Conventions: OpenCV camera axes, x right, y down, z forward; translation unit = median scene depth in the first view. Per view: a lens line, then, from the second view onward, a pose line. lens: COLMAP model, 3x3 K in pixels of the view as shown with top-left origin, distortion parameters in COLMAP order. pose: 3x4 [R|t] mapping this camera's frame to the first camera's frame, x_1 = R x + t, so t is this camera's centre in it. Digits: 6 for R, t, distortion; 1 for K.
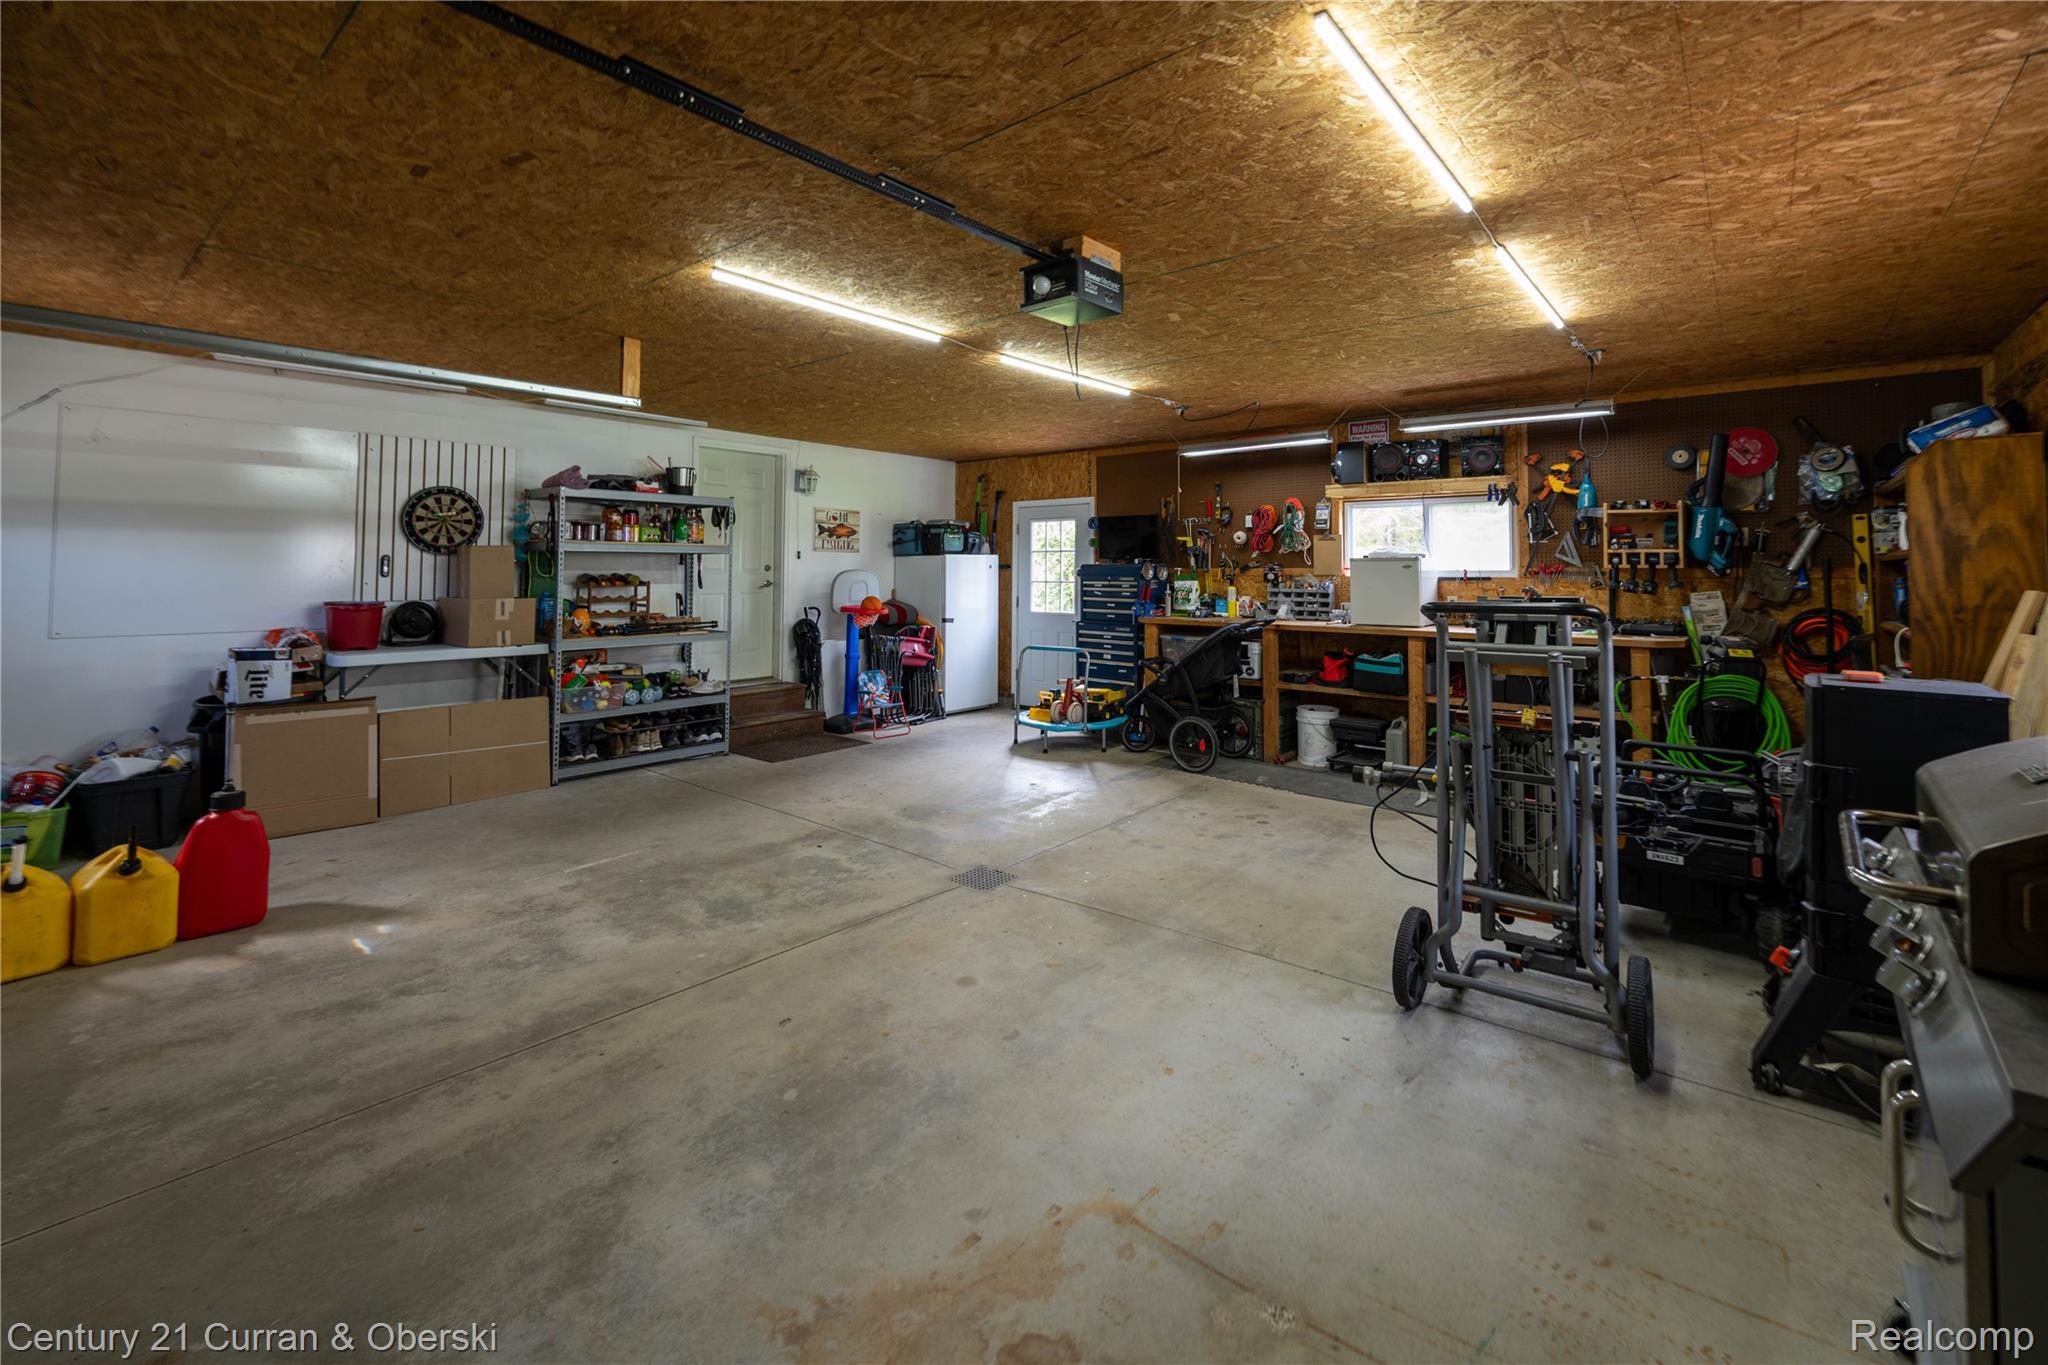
lens RADIAL K [[826.3, 0, 1026.5], [0, 826.3, 541.9], [0, 0, 1]] dist [-0.000186, -0.002982]
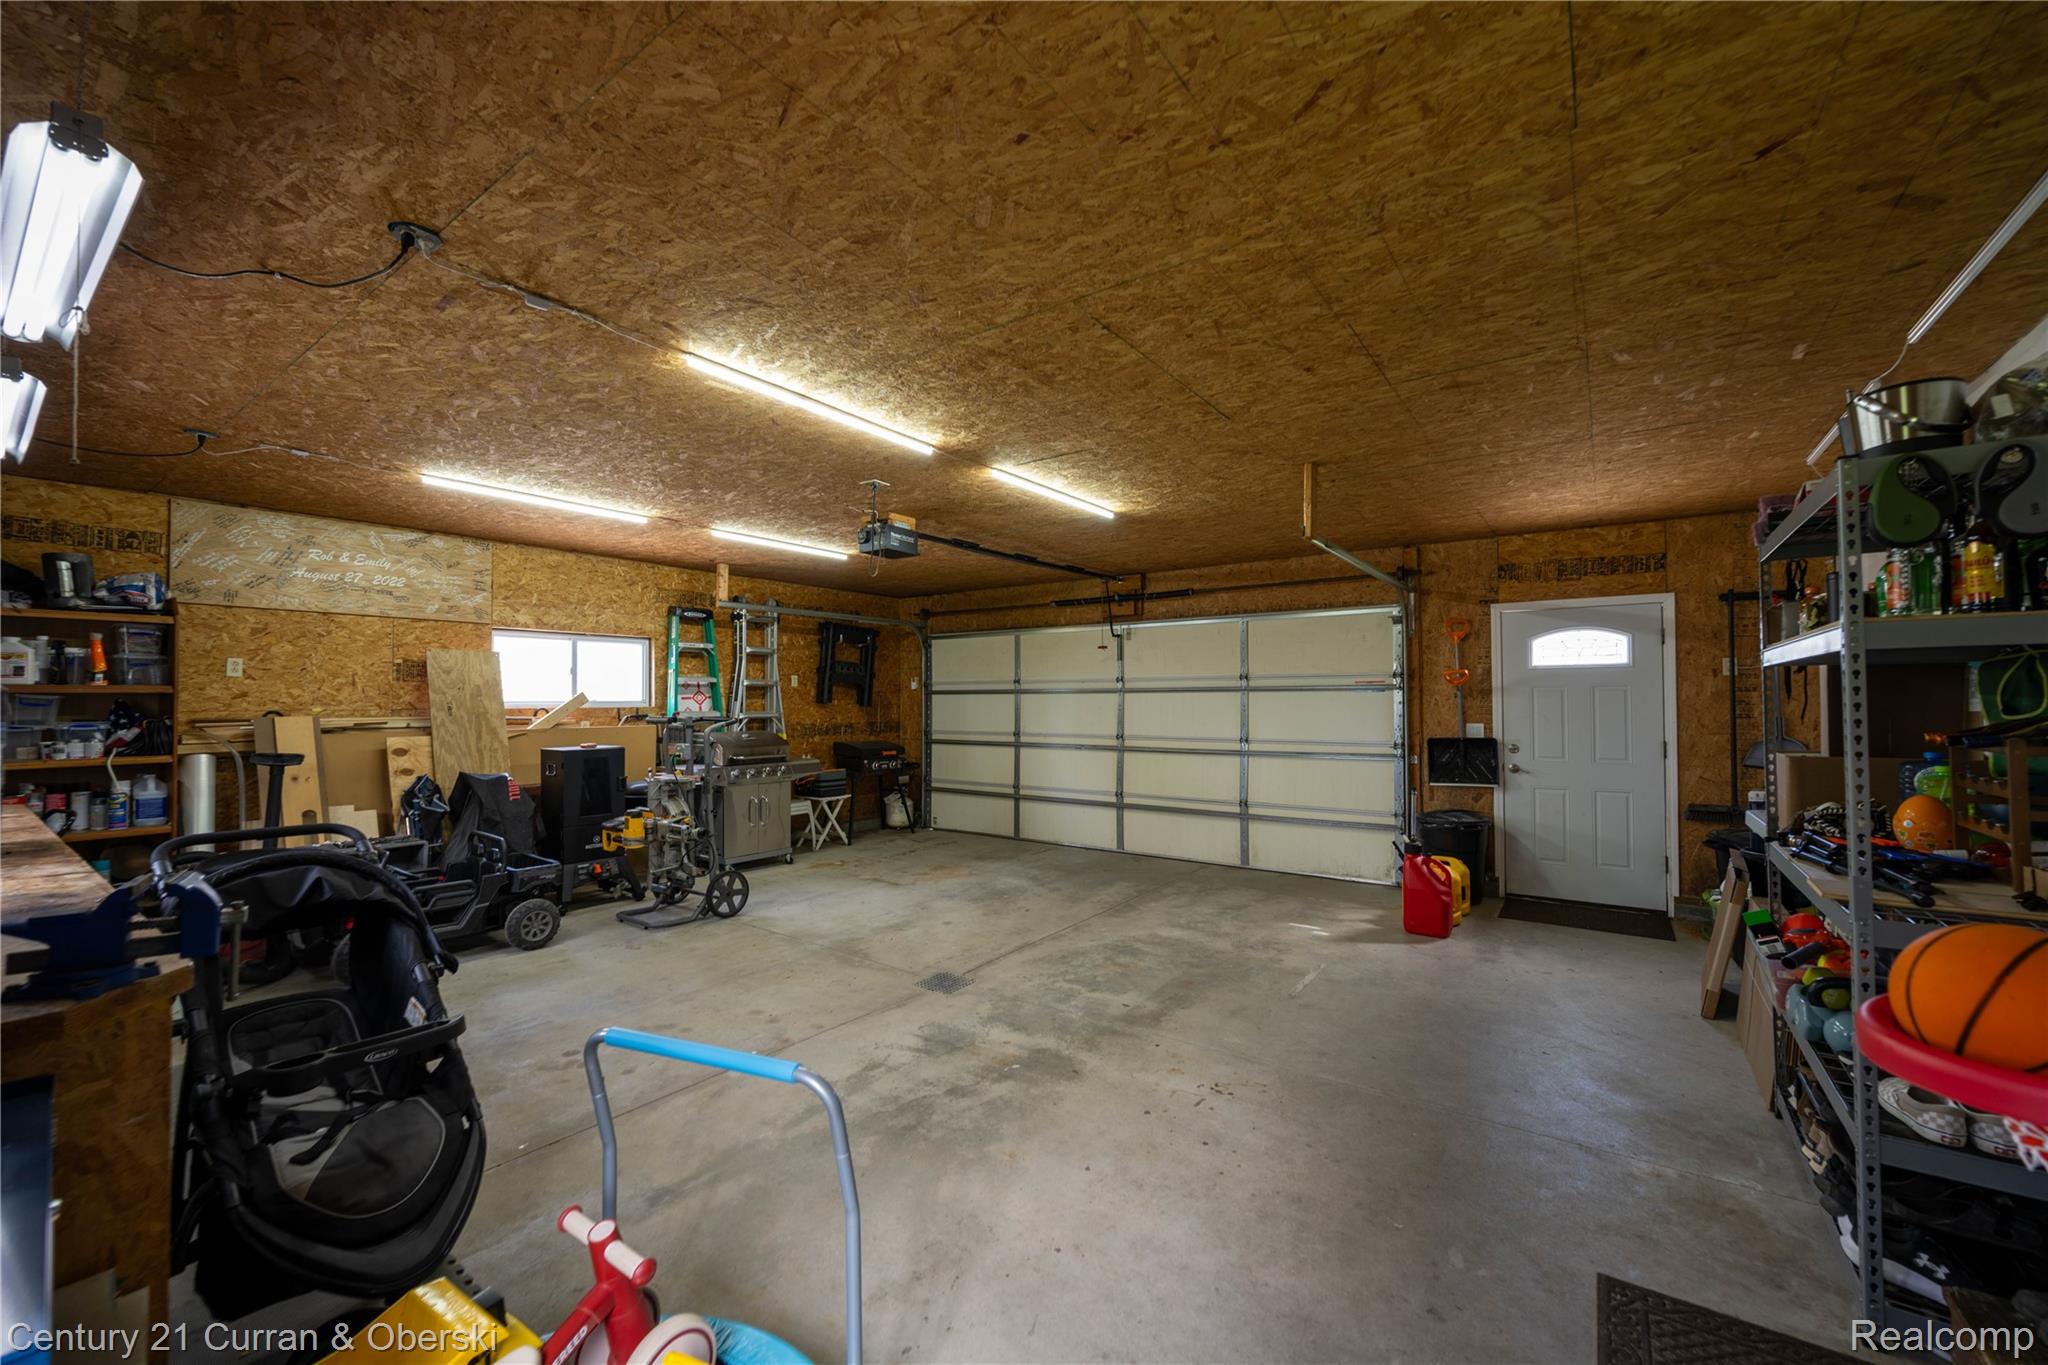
lens RADIAL K [[826.9, 0, 1017.4], [0, 826.9, 678.2], [0, 0, 1]] dist [-0.001271, -0.000175]
pose [[-0.996635, -0.005156, -0.081811, -0.041418], [0.000097, 0.997945, -0.064072, 0.051932], [0.081973, -0.063865, -0.994586, 1.613299]]
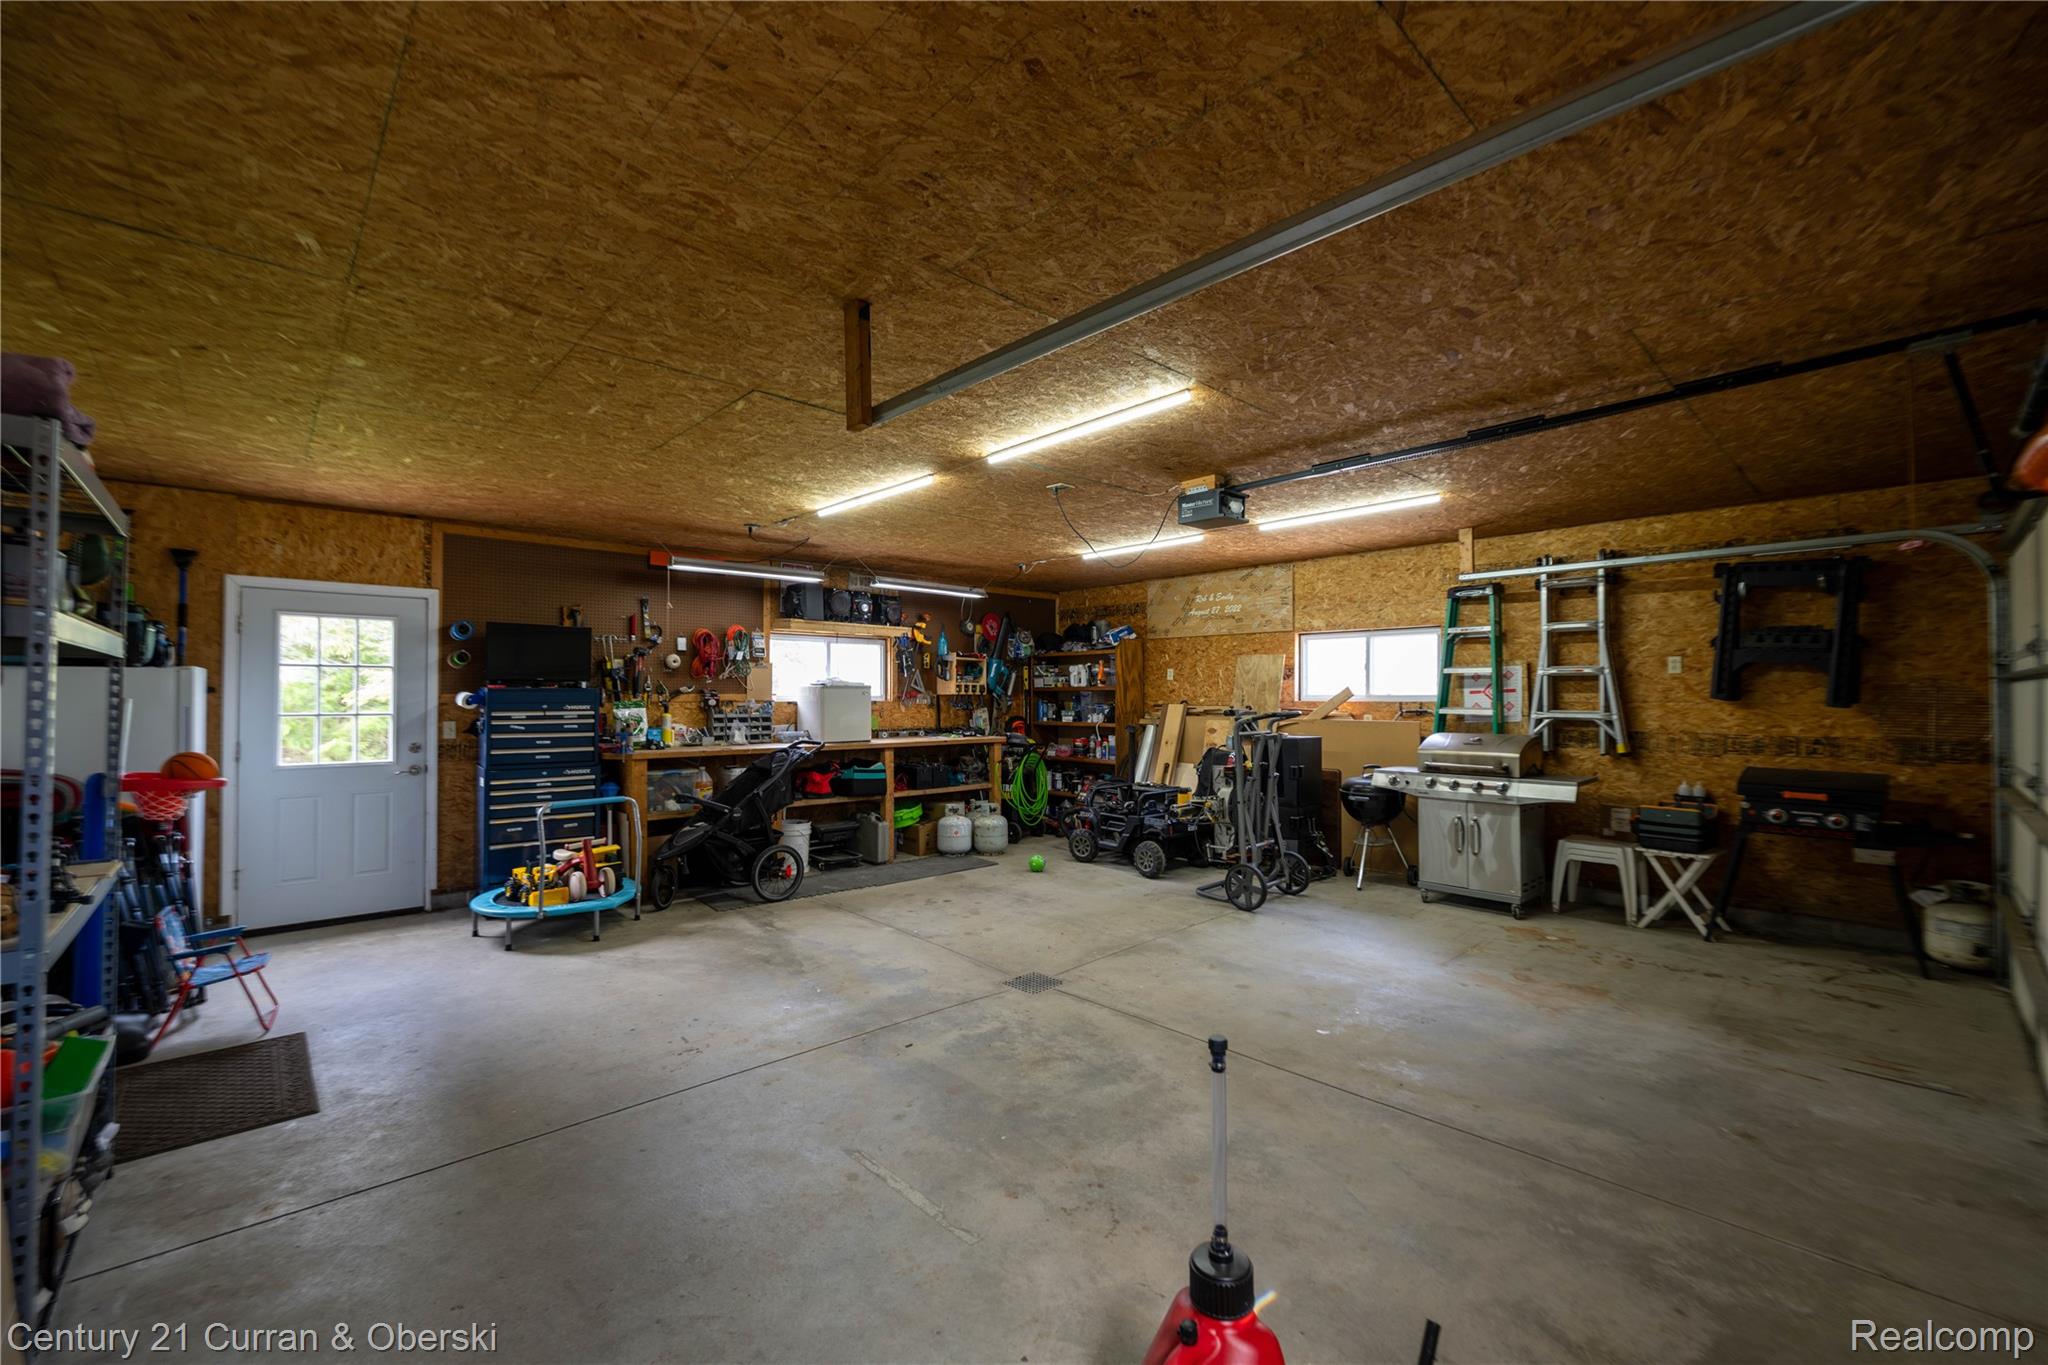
lens RADIAL K [[854.8, 0, 1025.0], [0, 854.8, 674.4], [0, 0, 1]] dist [-0.000150, -0.000082]
pose [[0.131398, 0.018563, 0.991156, -0.887986], [-0.037368, 0.999207, -0.013760, 0.011857], [-0.990625, -0.035229, 0.131988, 0.660994]]
